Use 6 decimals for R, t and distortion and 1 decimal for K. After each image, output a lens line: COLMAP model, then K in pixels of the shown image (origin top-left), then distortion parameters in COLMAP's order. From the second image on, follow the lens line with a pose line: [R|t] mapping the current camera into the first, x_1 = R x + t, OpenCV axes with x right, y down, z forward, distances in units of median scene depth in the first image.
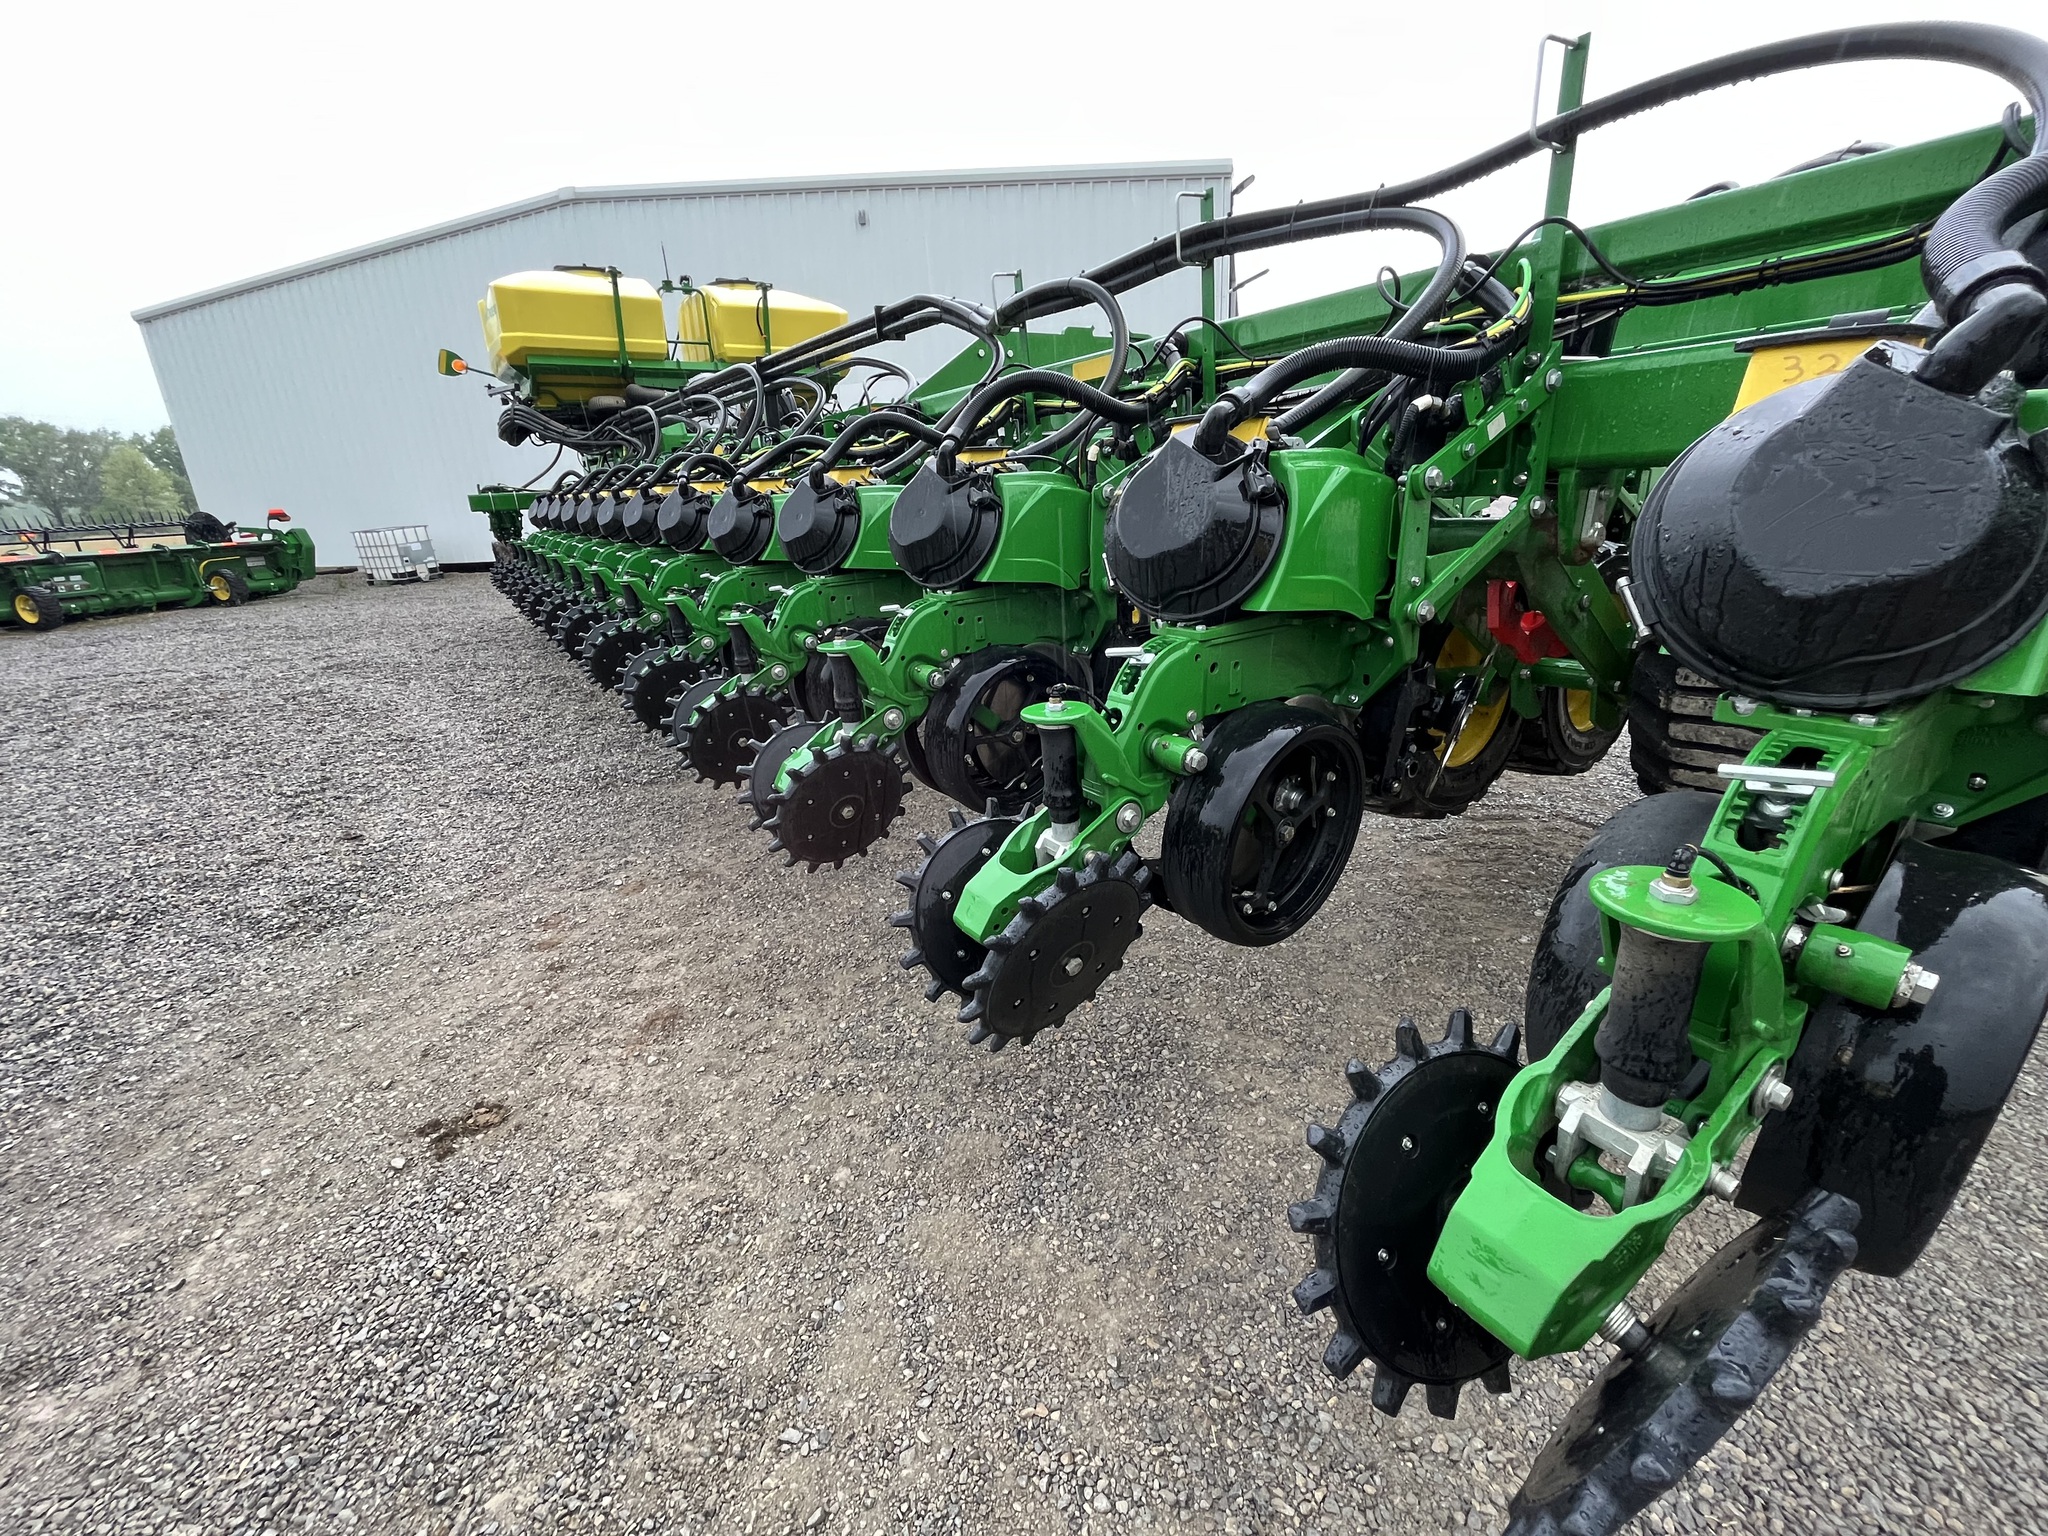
lens RADIAL K [[853.4, 0, 1024.0], [0, 853.4, 768.0], [0, 0, 1]] dist [-0.000287, 0.000058]
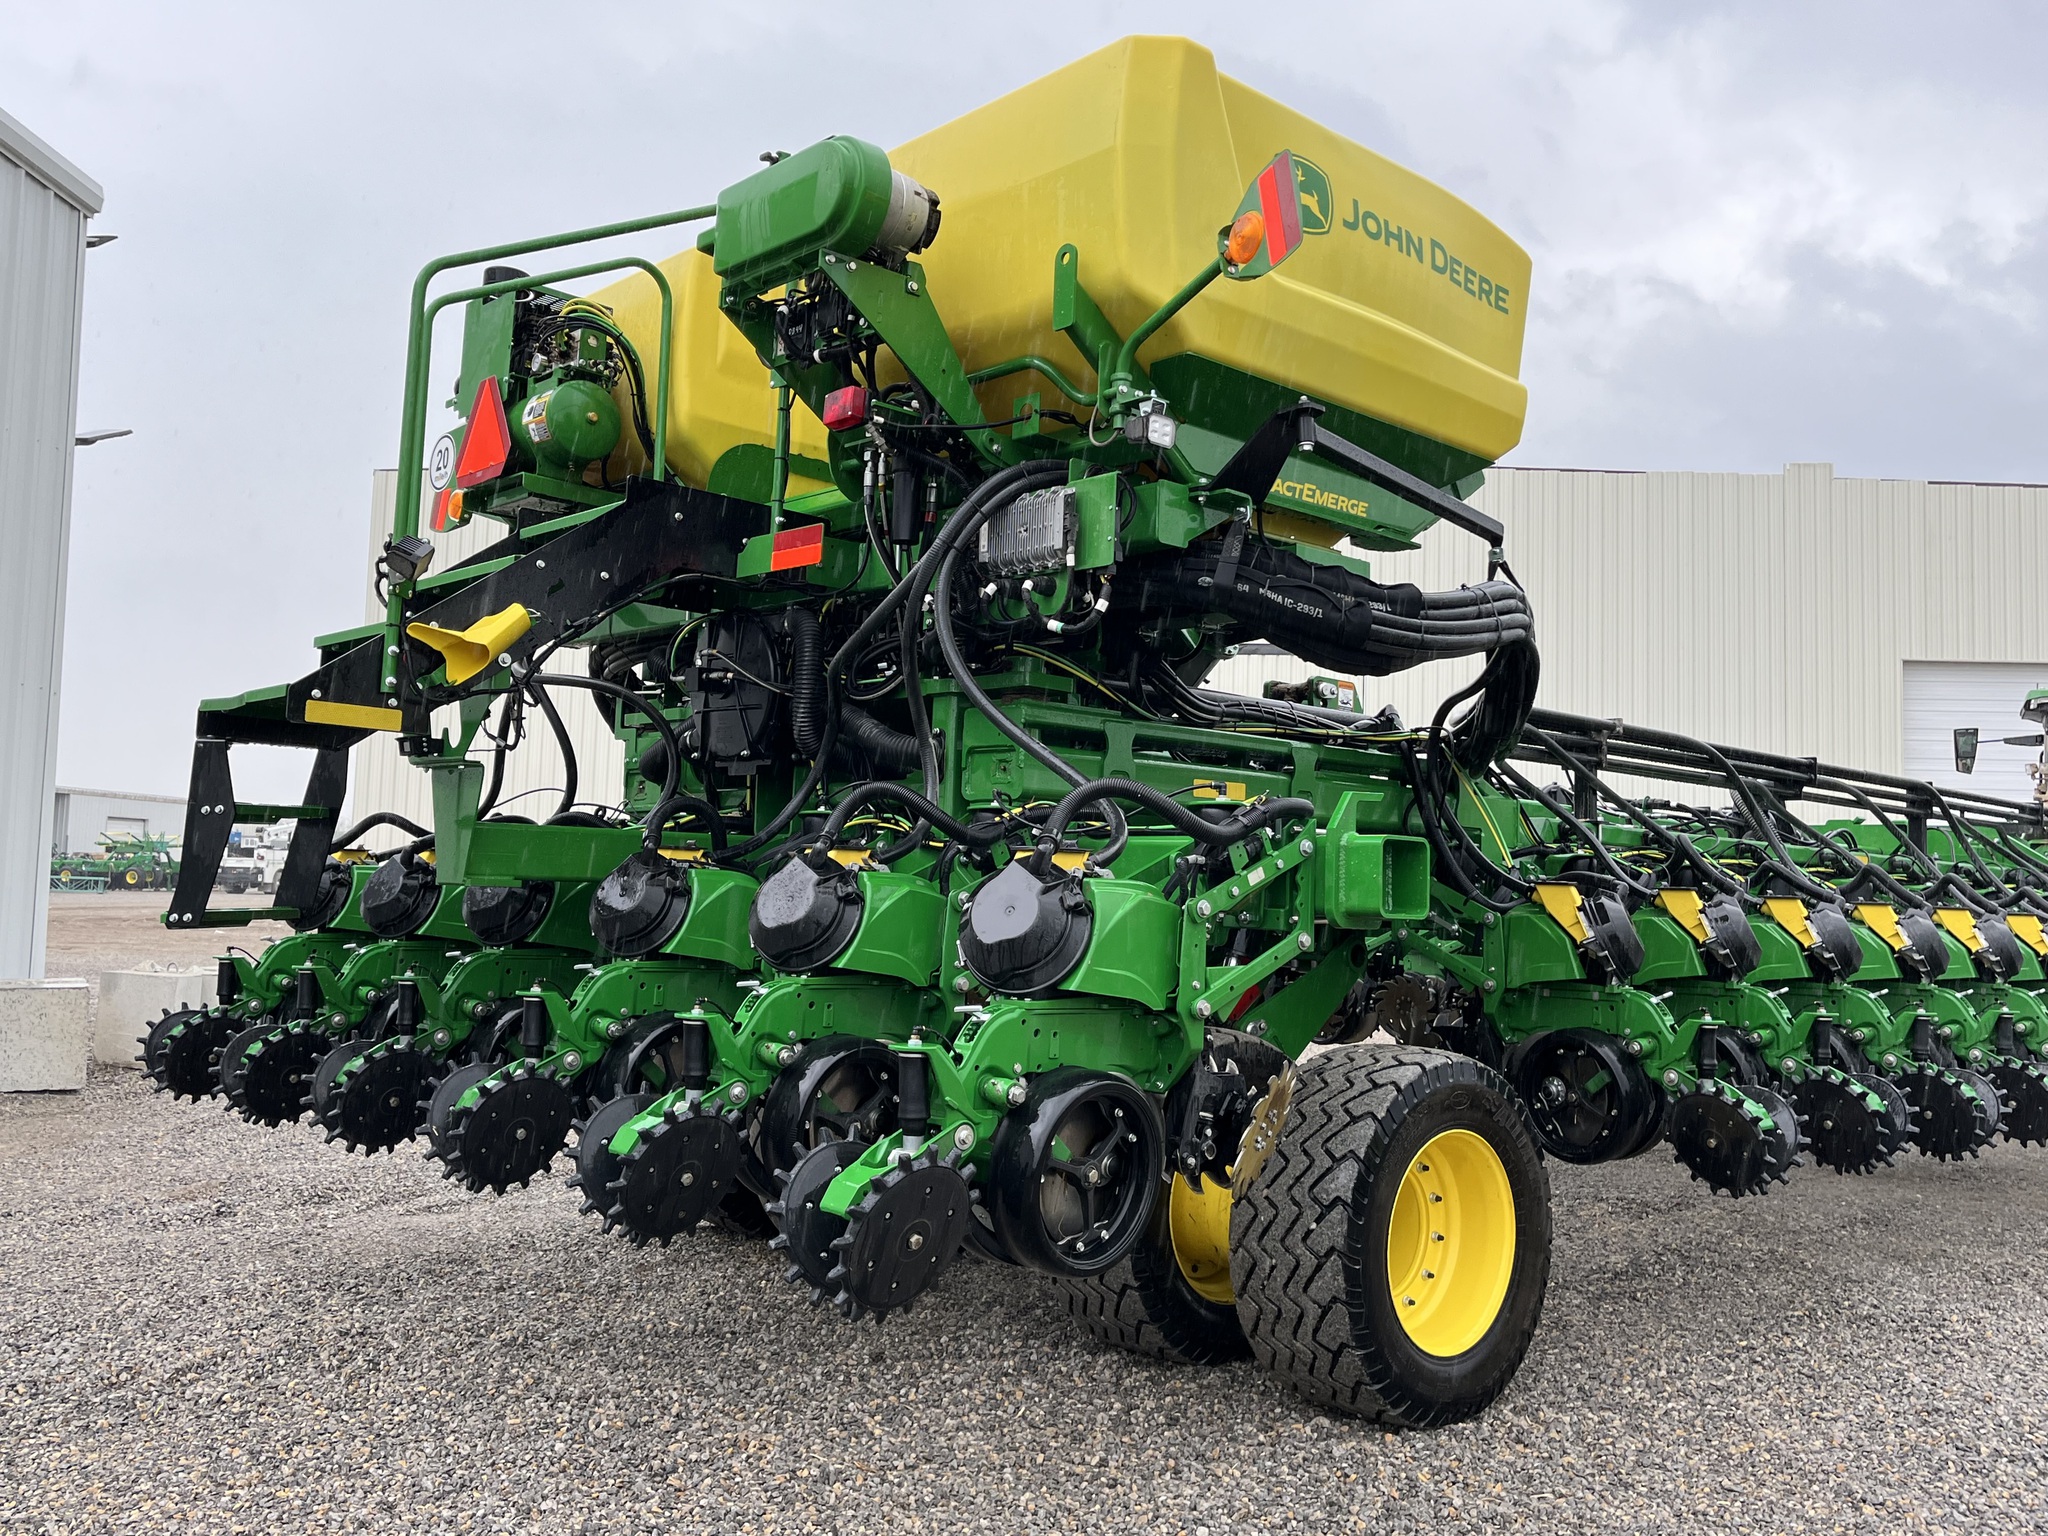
lens RADIAL K [[1230.1, 0, 1001.4], [0, 1230.1, 777.3], [0, 0, 1]] dist [0.002990, 0.000887]
pose [[0.987373, 0.108917, 0.115031, -0.014170], [-0.053097, 0.911677, -0.407462, 0.048028], [-0.149251, 0.396209, 0.905948, -0.136689]]
